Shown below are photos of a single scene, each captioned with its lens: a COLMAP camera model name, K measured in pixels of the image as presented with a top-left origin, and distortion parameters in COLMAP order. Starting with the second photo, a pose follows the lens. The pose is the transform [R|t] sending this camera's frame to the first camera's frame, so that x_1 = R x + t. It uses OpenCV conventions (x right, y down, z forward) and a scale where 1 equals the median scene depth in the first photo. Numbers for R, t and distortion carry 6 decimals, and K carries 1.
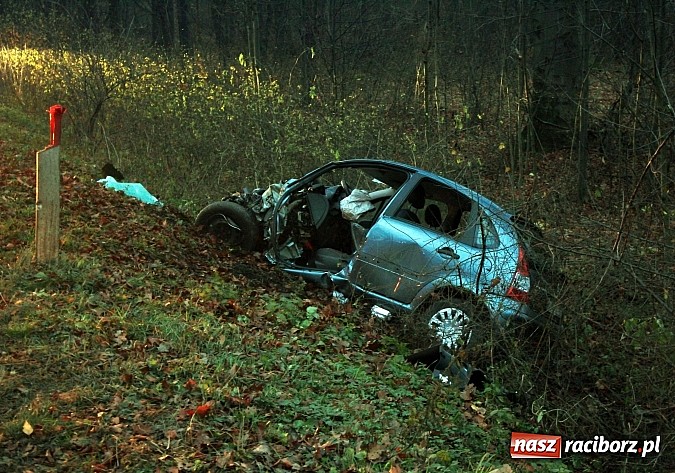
lens RADIAL K [[1442.8, 0, 375.9], [0, 1442.8, 223.7], [0, 0, 1]] dist [0.062604, 0.000000]
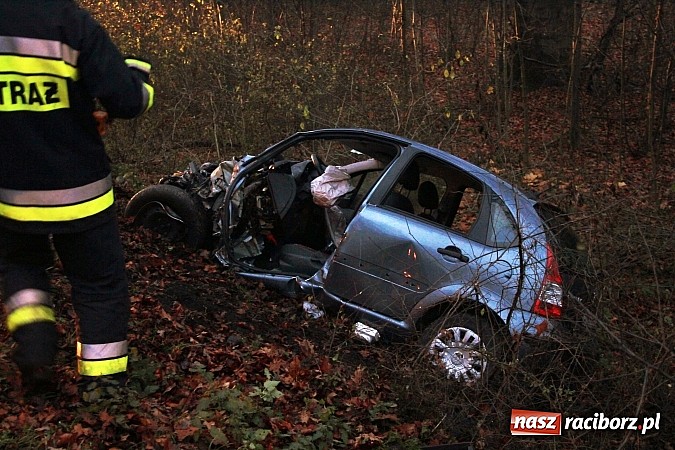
lens RADIAL K [[1491.8, 0, 341.3], [0, 1491.8, 225.3], [0, 0, 1]] dist [0.099393, 0.000000]
pose [[0.999874, -0.015128, -0.004764, -0.004607], [0.015310, 0.999043, 0.040969, -0.025376], [0.004140, -0.041037, 0.999149, 0.194472]]
